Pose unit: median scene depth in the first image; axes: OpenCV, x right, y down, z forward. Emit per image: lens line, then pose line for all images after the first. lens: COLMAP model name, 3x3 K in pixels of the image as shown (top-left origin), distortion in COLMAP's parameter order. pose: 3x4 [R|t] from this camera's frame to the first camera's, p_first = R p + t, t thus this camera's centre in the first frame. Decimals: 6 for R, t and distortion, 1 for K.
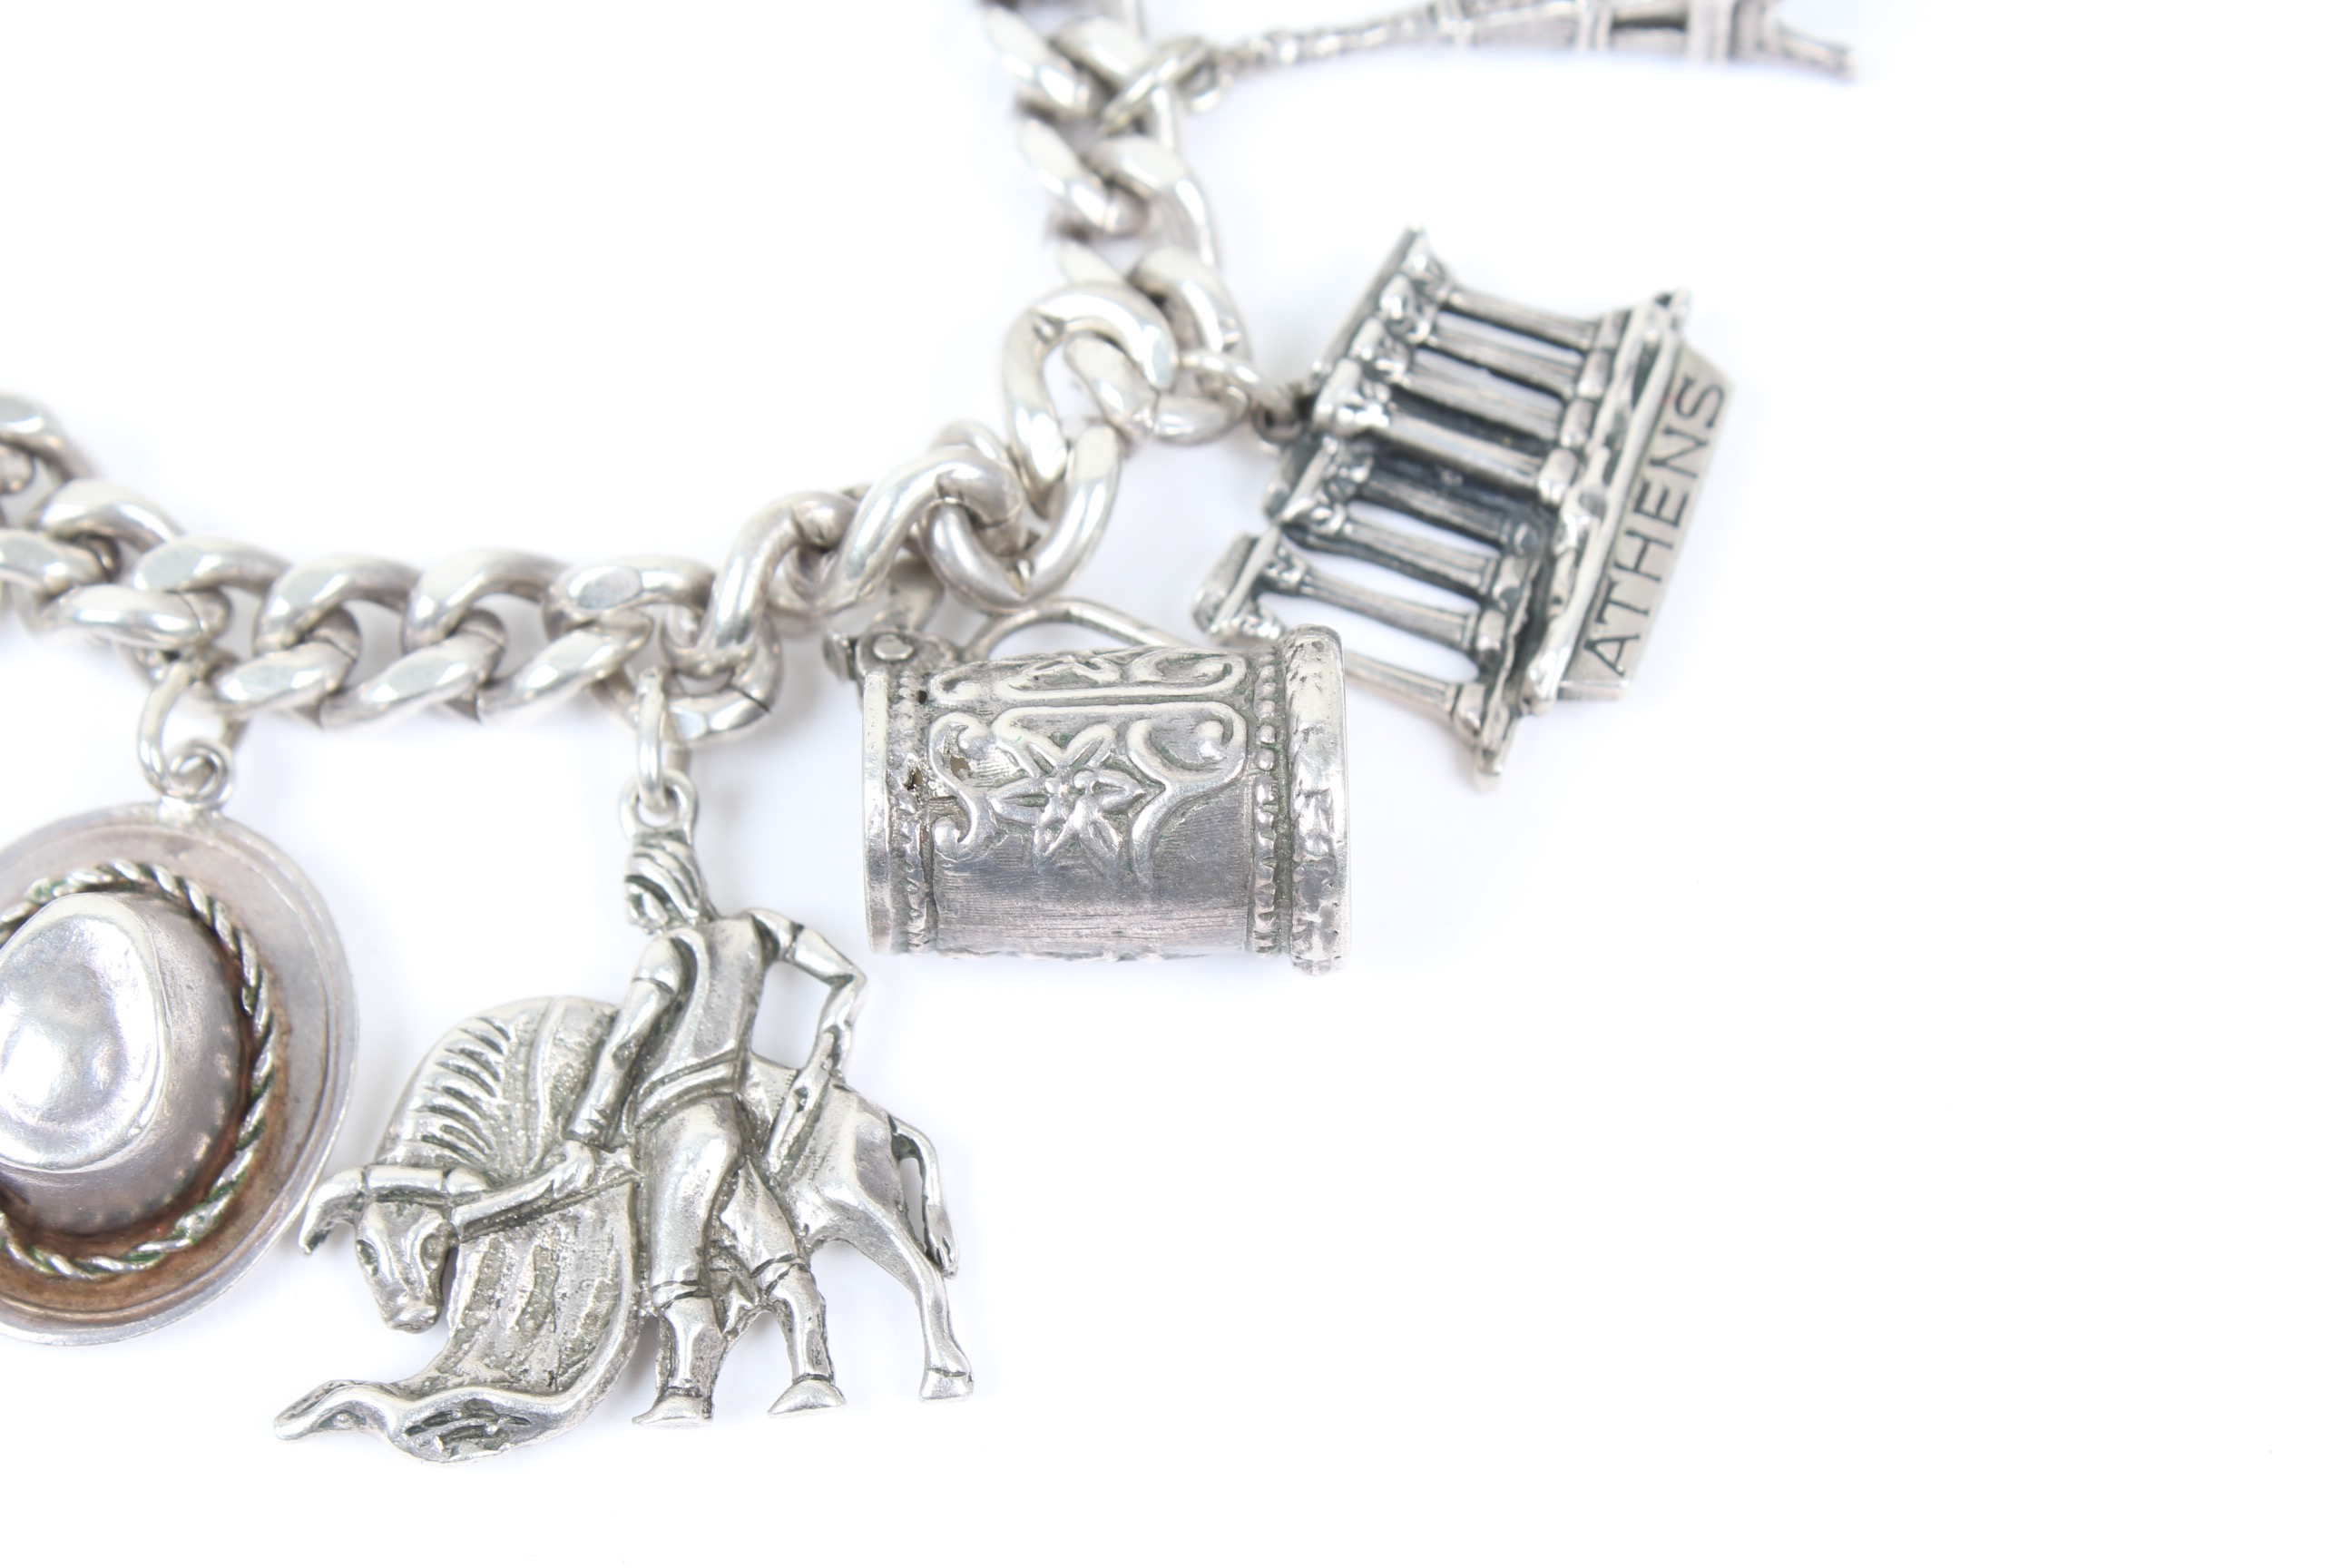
lens RADIAL K [[5205.3, 0, 1123.7], [0, 5205.3, 790.2], [0, 0, 1]] dist [0.026962, 0.170595]
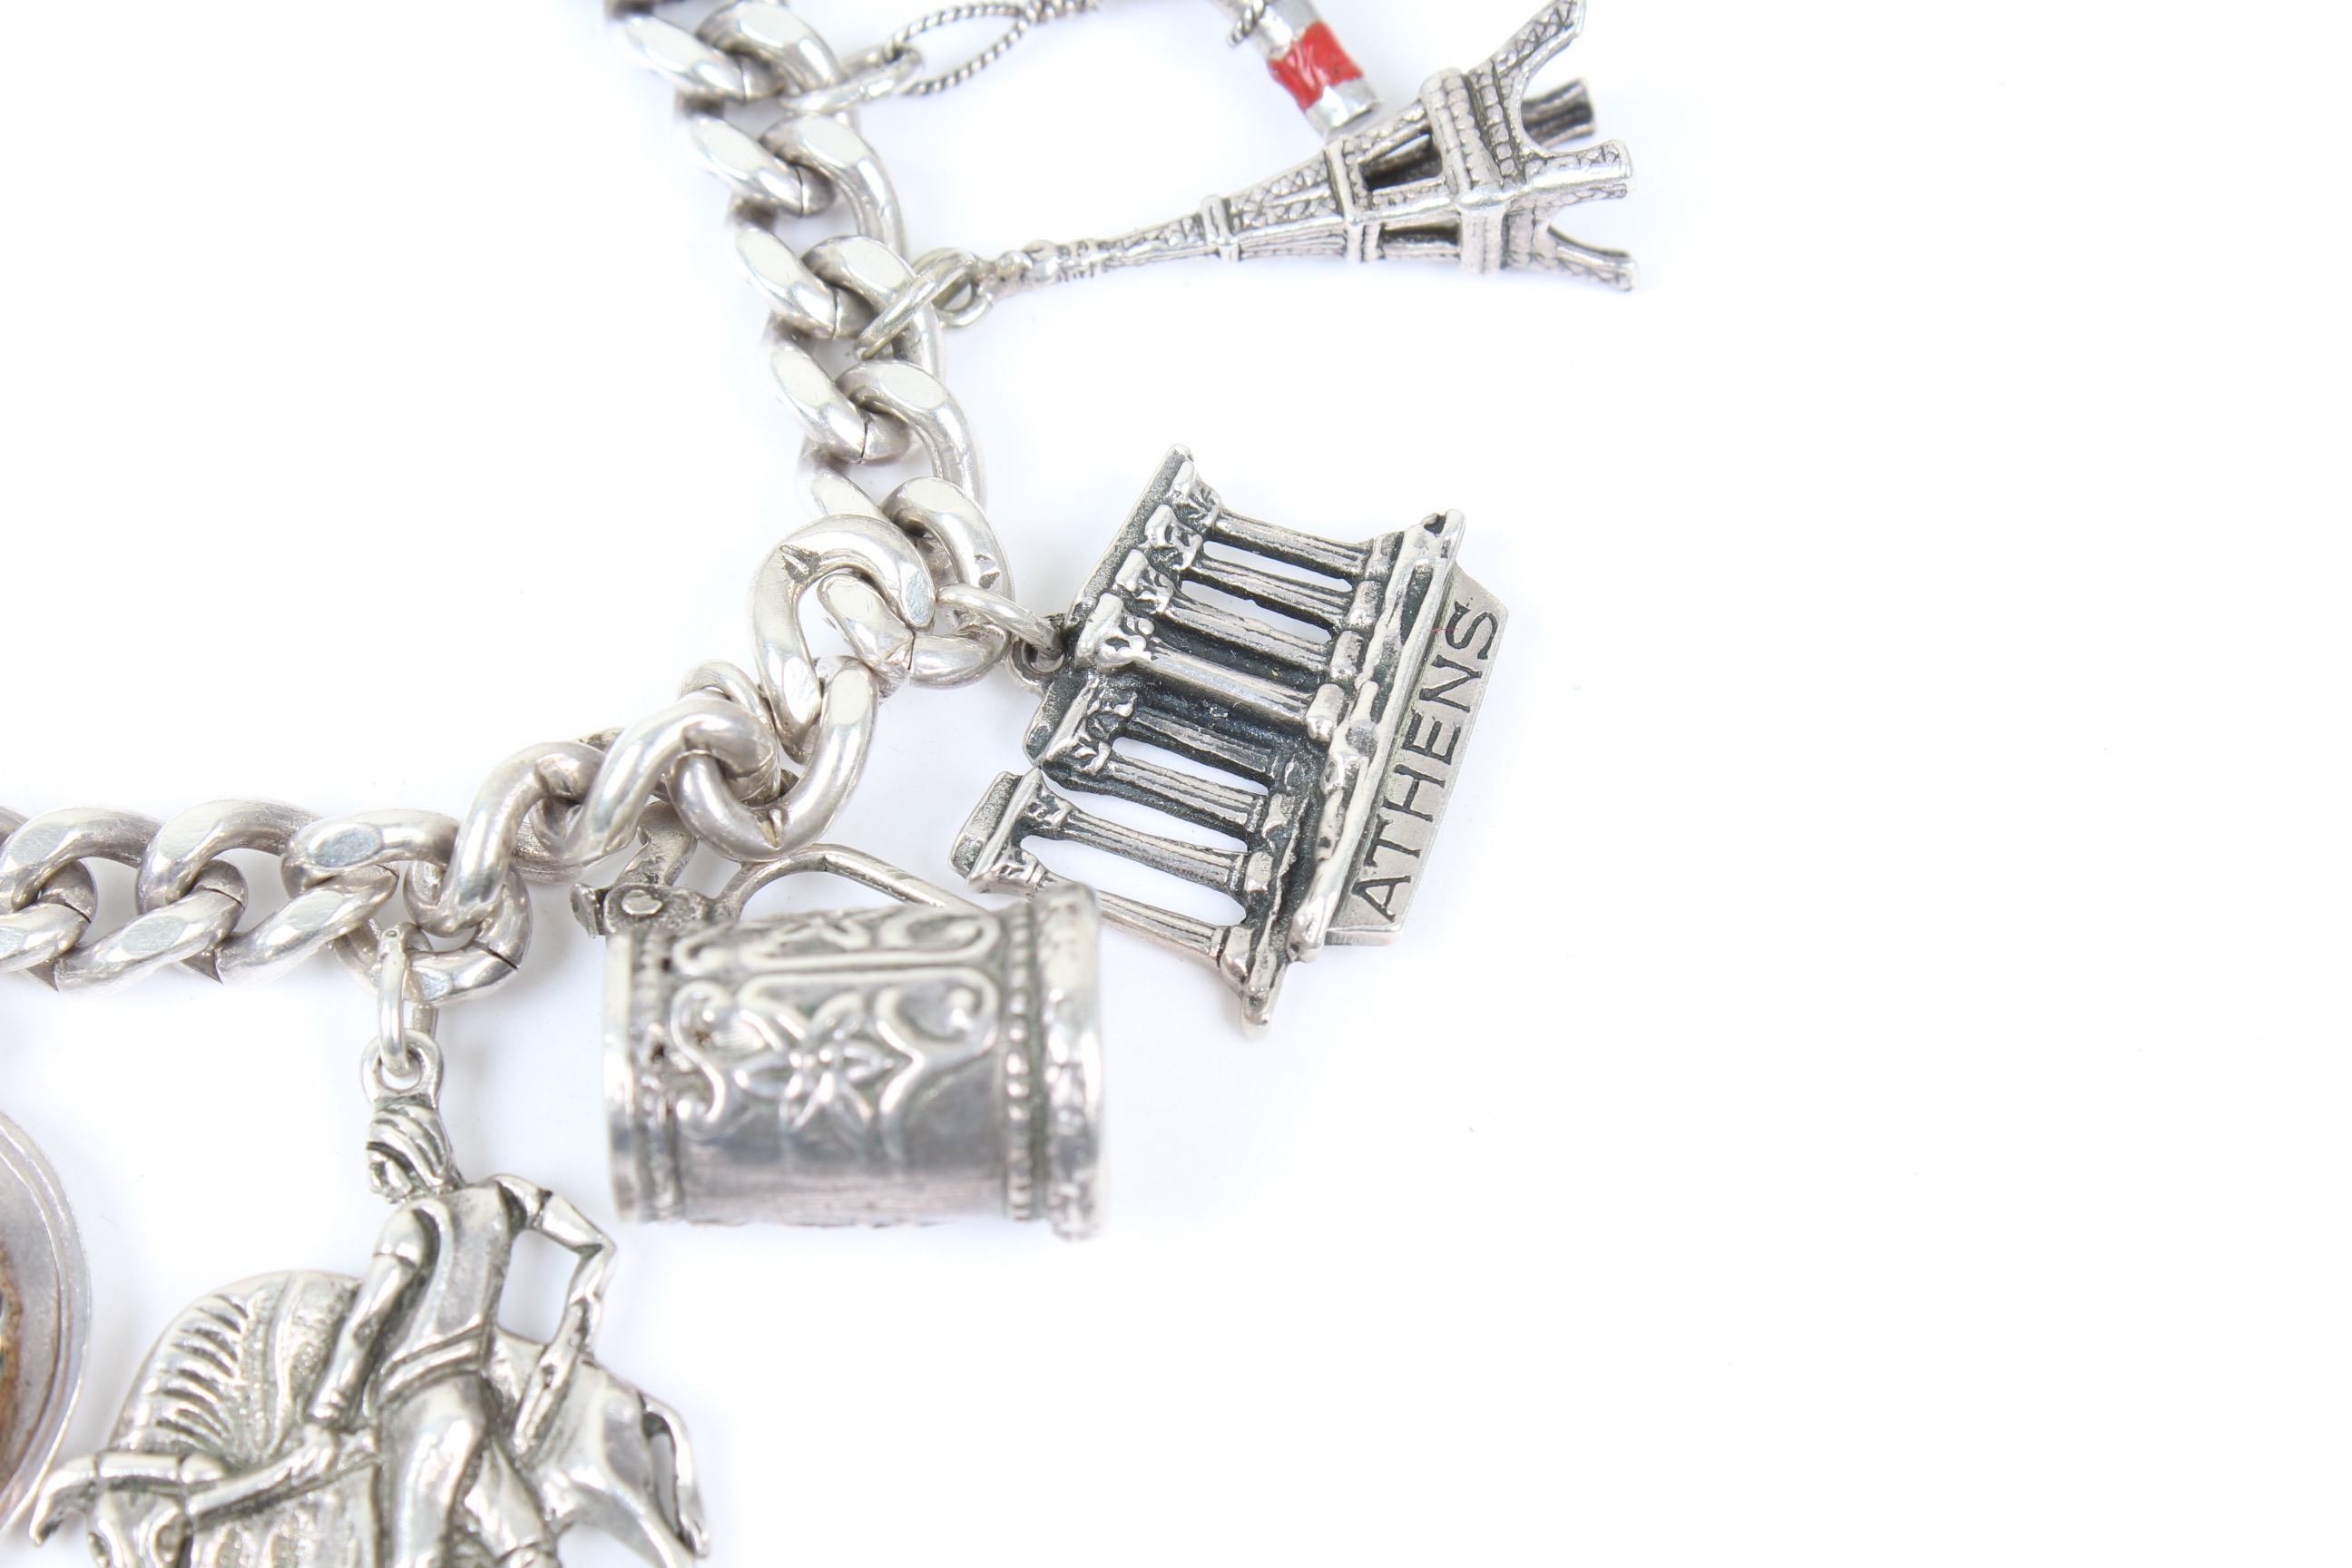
lens RADIAL K [[5205.3, 0, 1123.7], [0, 5205.3, 790.2], [0, 0, 1]] dist [0.026962, 0.170595]
pose [[0.999832, -0.011511, 0.014239, 0.032920], [0.011321, 0.999846, 0.013386, -0.061880], [-0.014391, -0.013222, 0.999809, 0.026919]]
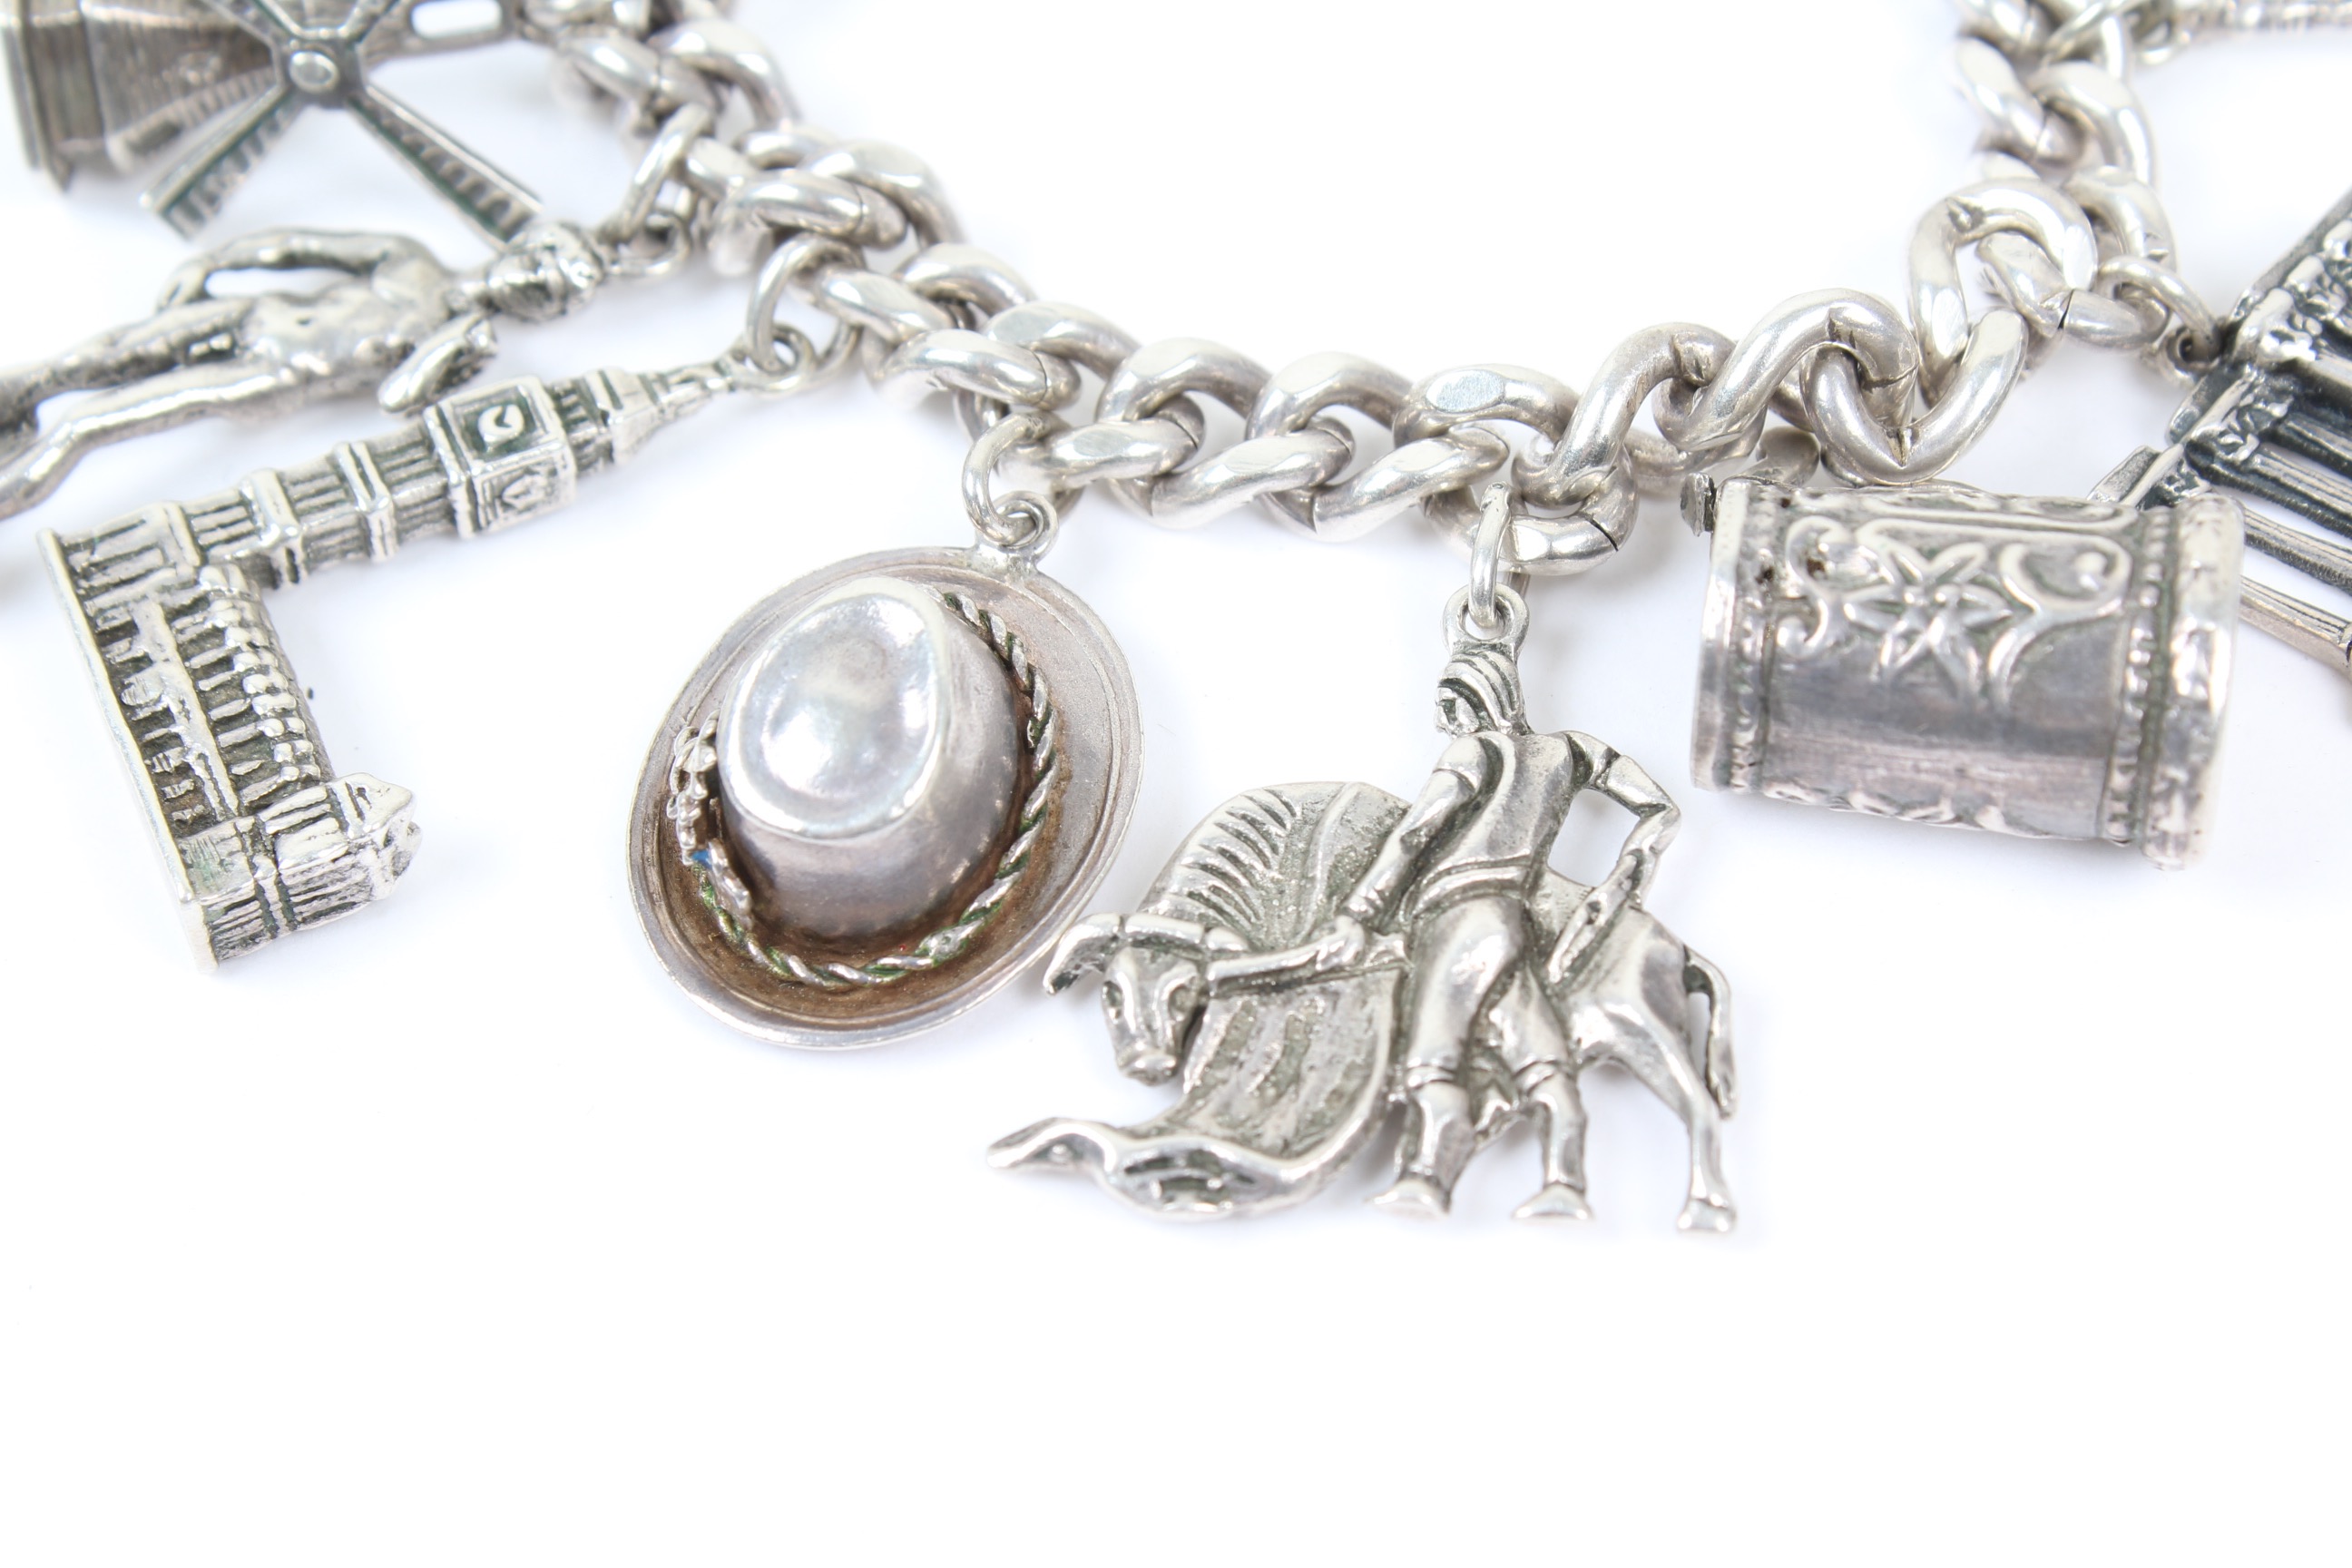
lens RADIAL K [[5205.3, 0, 1123.7], [0, 5205.3, 790.2], [0, 0, 1]] dist [0.026962, 0.170595]
pose [[0.977435, 0.134902, -0.162551, 0.004414], [-0.162485, 0.971873, -0.170473, 0.210030], [0.134982, 0.193039, 0.971862, 0.079084]]
